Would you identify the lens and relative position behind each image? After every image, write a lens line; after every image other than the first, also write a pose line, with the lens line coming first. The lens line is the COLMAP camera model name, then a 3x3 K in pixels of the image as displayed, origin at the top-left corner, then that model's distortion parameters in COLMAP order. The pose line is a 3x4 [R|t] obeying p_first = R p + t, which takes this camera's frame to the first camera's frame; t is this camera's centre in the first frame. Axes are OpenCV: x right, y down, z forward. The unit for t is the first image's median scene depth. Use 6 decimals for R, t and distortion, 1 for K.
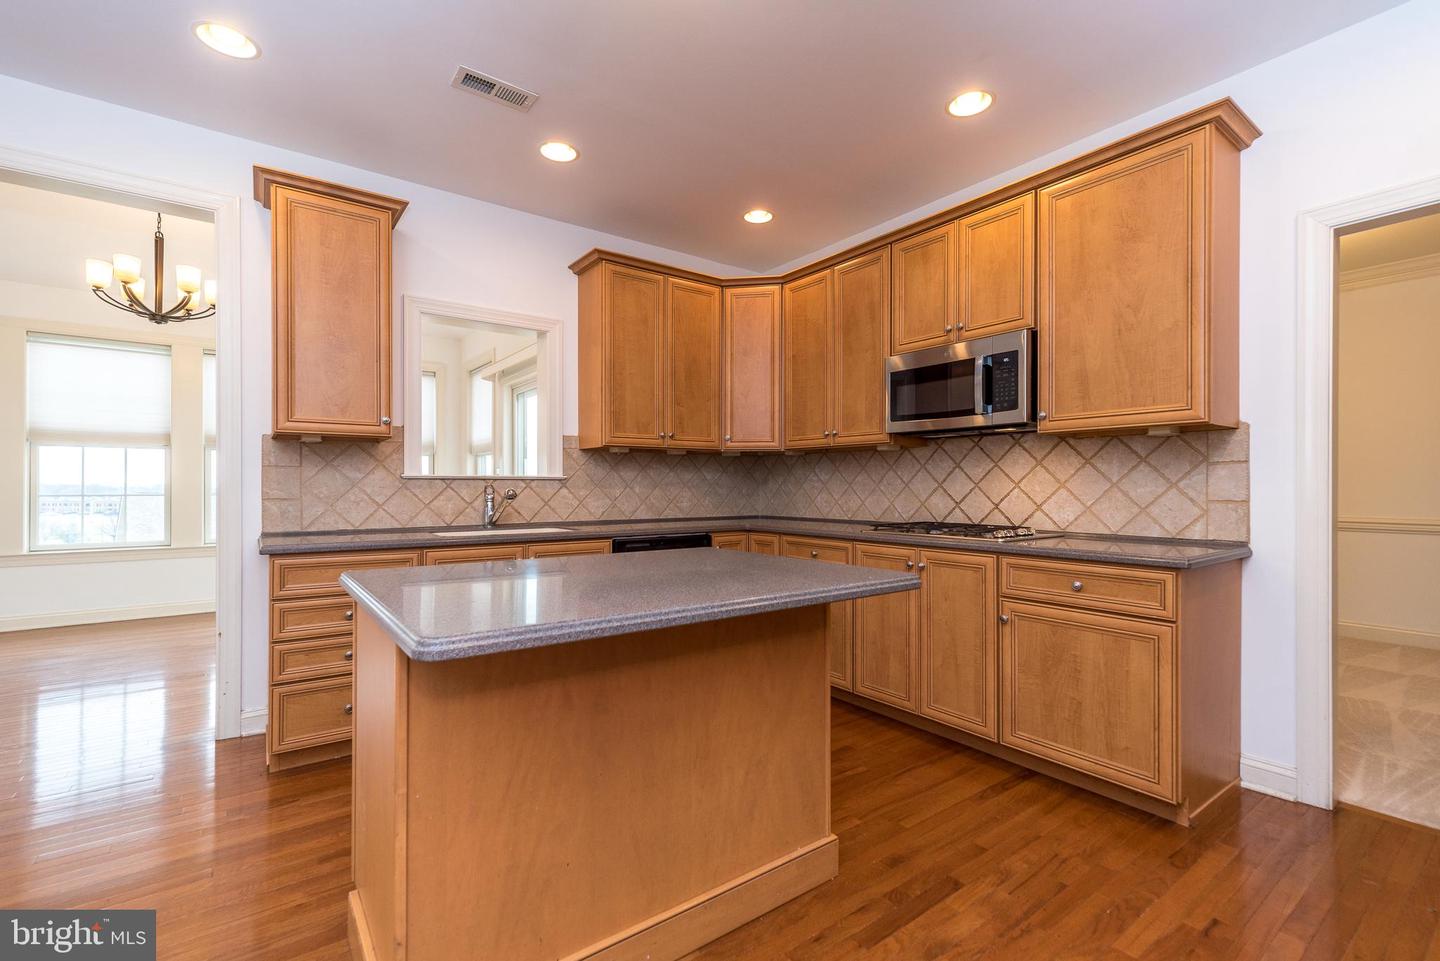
lens RADIAL K [[634.5, 0, 718.6], [0, 634.5, 485.3], [0, 0, 1]] dist [0.002857, 0.000437]
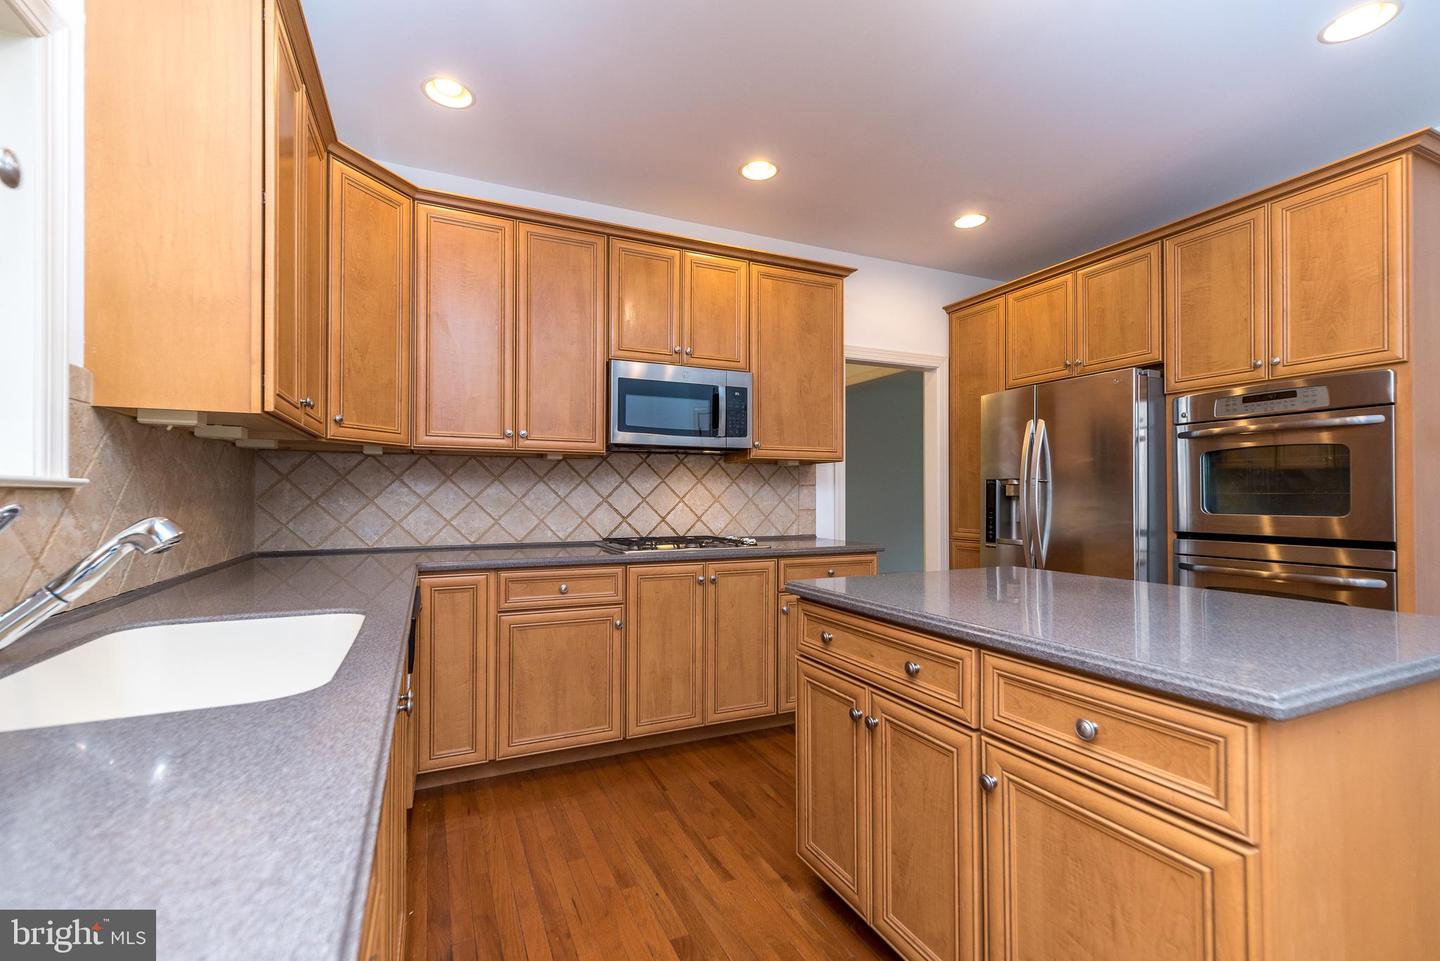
lens RADIAL K [[634.5, 0, 720.7], [0, 634.5, 485.8], [0, 0, 1]] dist [0.002857, 0.000437]
pose [[0.204407, 0.016130, 0.978753, -0.660363], [-0.003042, 0.999870, -0.015843, -0.007712], [-0.978881, 0.000261, 0.204429, 0.740188]]
